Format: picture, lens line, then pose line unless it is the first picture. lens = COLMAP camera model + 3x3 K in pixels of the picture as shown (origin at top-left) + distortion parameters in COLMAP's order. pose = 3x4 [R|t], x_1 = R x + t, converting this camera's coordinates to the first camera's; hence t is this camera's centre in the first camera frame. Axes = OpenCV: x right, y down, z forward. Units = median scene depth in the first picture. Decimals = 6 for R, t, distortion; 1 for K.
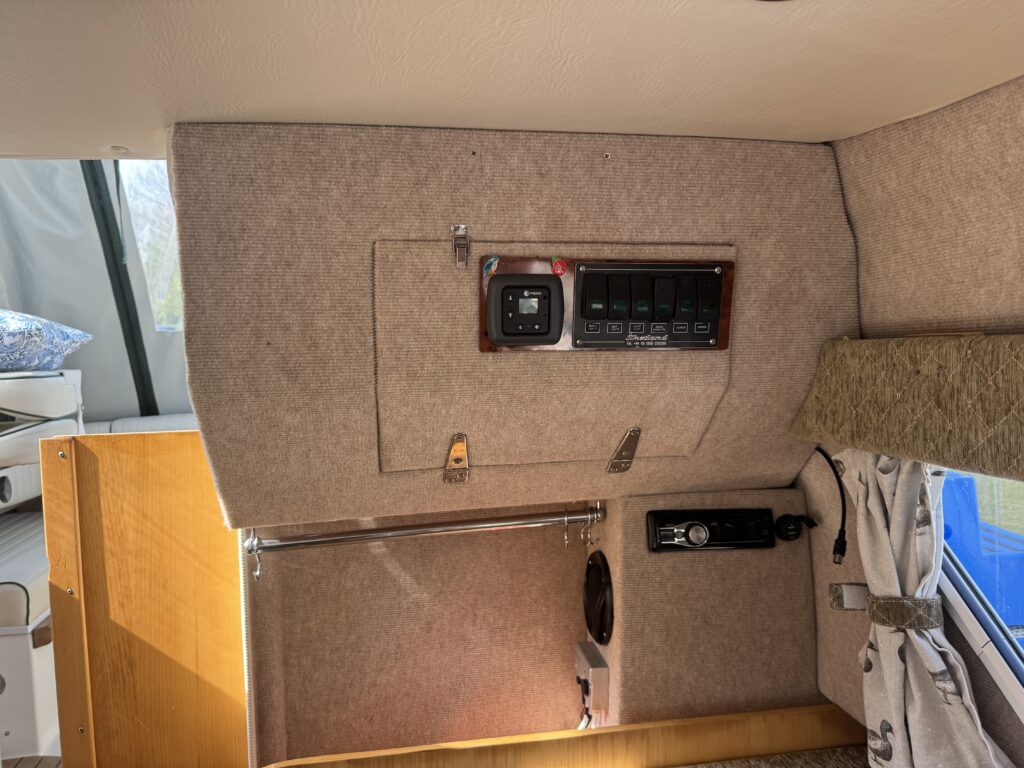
lens RADIAL K [[733.7, 0, 512.0], [0, 733.7, 384.0], [0, 0, 1]] dist [0.035799, -0.077479]
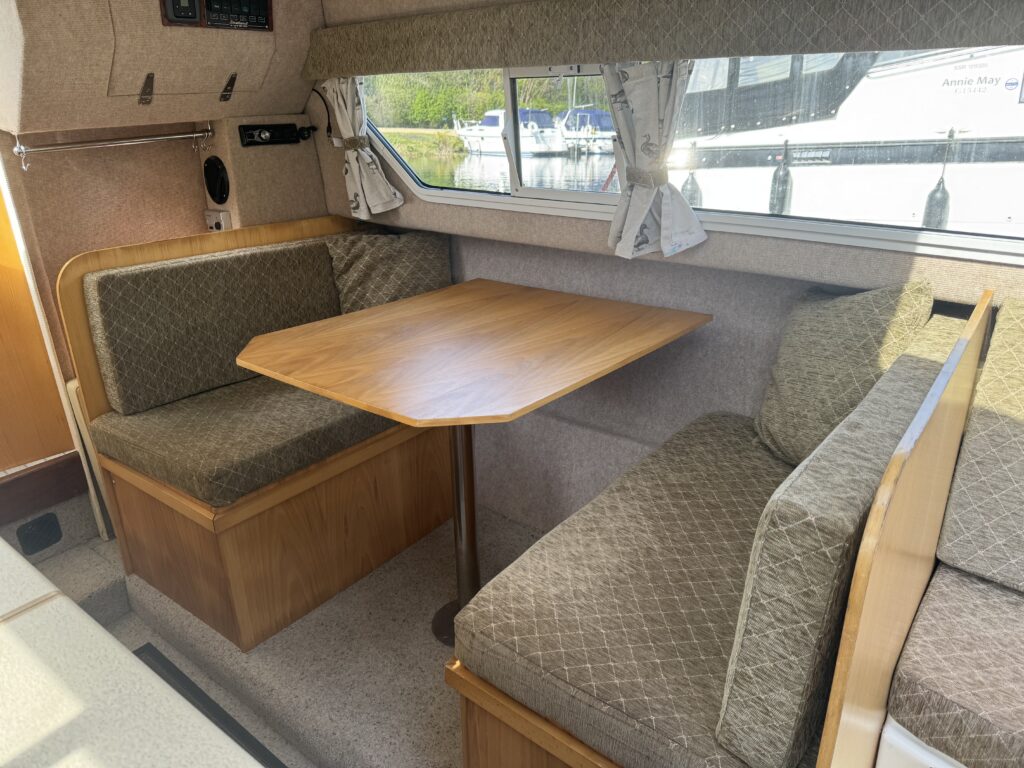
lens RADIAL K [[708.7, 0, 512.0], [0, 708.7, 384.0], [0, 0, 1]] dist [0.001656, -0.008808]
pose [[0.760576, -0.251062, 0.598742, -0.719124], [0.042674, 0.939544, 0.339758, 0.260822], [-0.647845, -0.232861, 0.725309, -1.296830]]
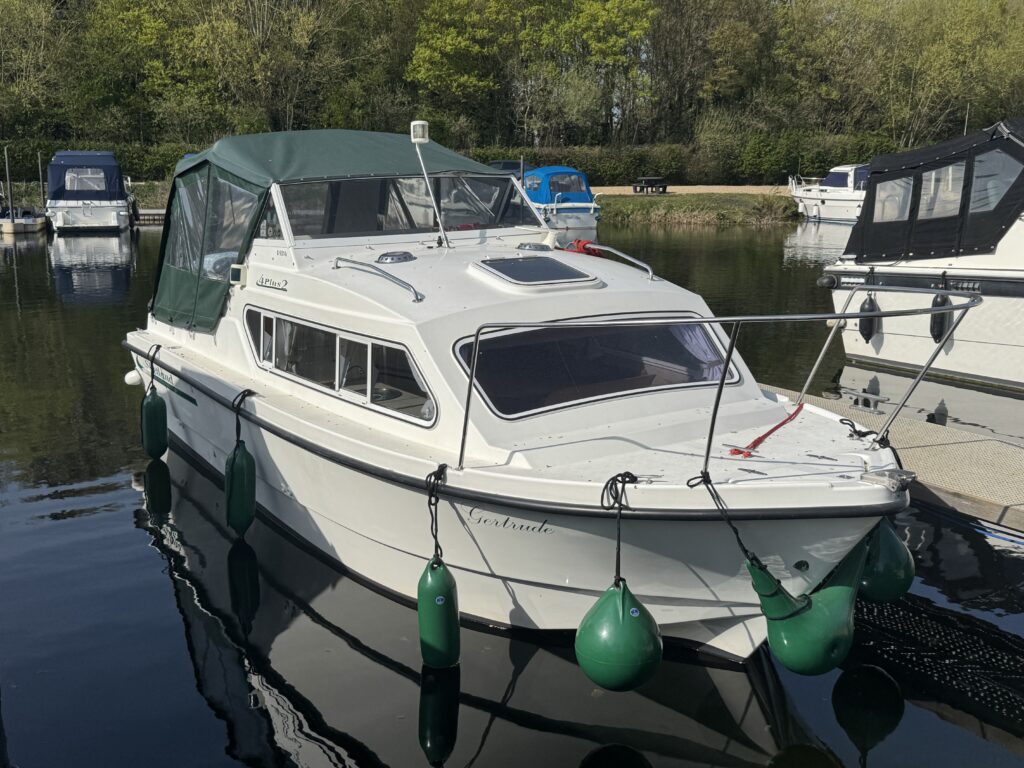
lens RADIAL K [[1105.8, 0, 512.0], [0, 1105.8, 384.0], [0, 0, 1]] dist [0.000014, -0.000566]
pose [[0.943241, -0.102080, 0.316031, -0.803848], [0.043990, 0.981608, 0.185773, 0.205710], [-0.329183, -0.161326, 0.930383, -1.624118]]
